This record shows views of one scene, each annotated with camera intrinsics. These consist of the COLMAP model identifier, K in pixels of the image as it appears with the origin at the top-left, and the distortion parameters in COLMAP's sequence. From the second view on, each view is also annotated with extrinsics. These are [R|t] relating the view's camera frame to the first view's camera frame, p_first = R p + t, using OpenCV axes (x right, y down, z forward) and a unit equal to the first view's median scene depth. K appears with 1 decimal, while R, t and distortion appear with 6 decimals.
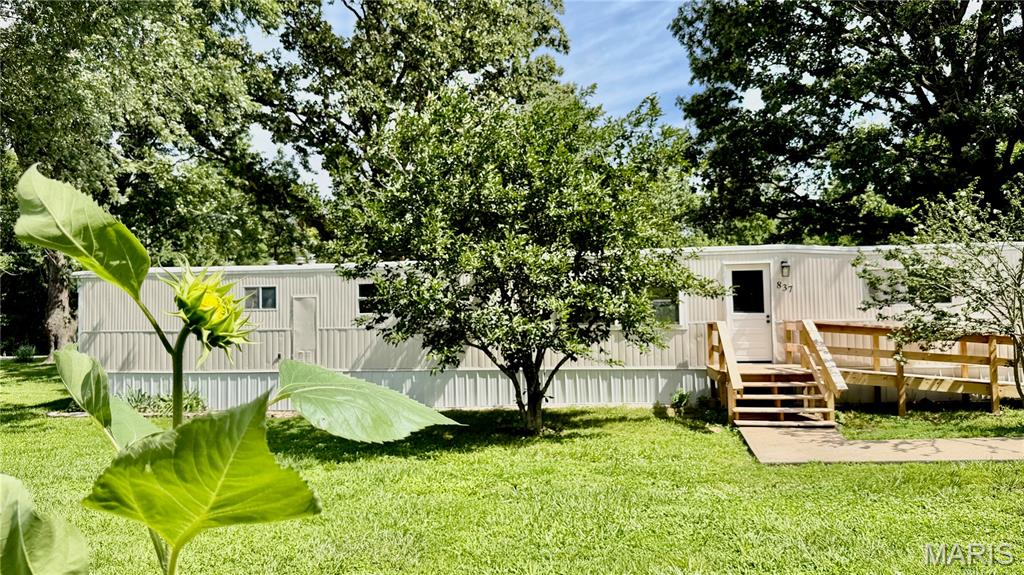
lens RADIAL K [[755.6, 0, 509.1], [0, 755.6, 290.7], [0, 0, 1]] dist [0.063183, 0.000157]
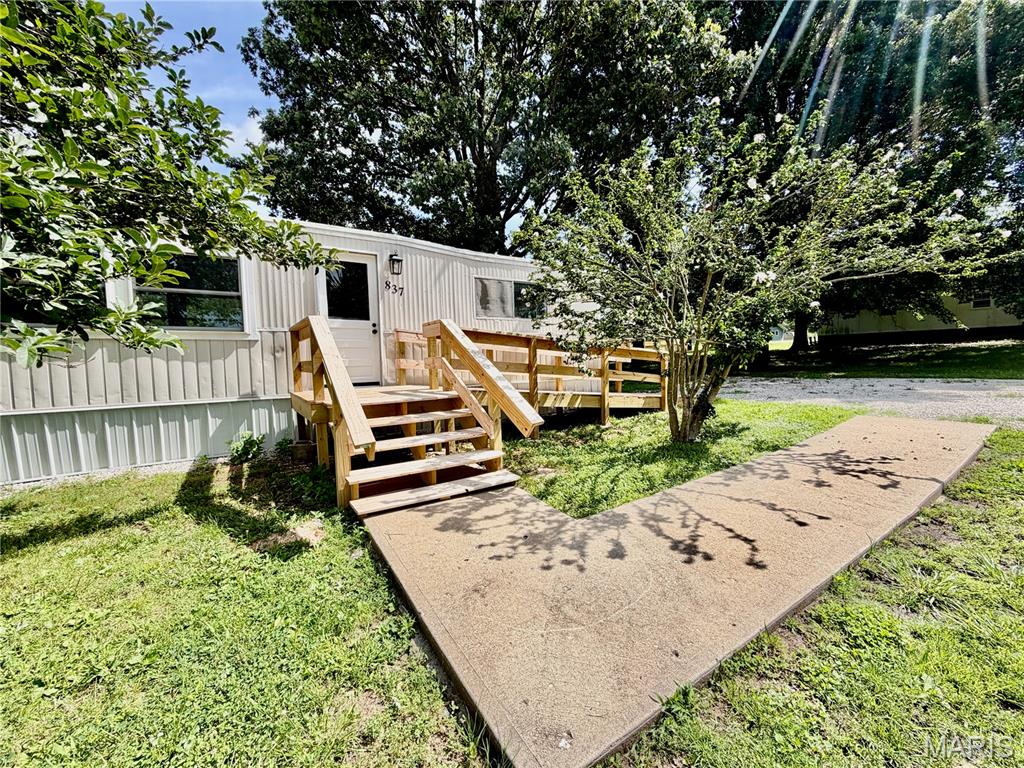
lens RADIAL K [[413.5, 0, 505.9], [0, 413.5, 385.3], [0, 0, 1]] dist [0.001560, 0.000008]
pose [[0.745170, -0.046265, 0.665267, 0.159285], [-0.018213, 0.995807, 0.089653, 0.055300], [-0.666626, -0.078923, 0.741203, 0.603129]]
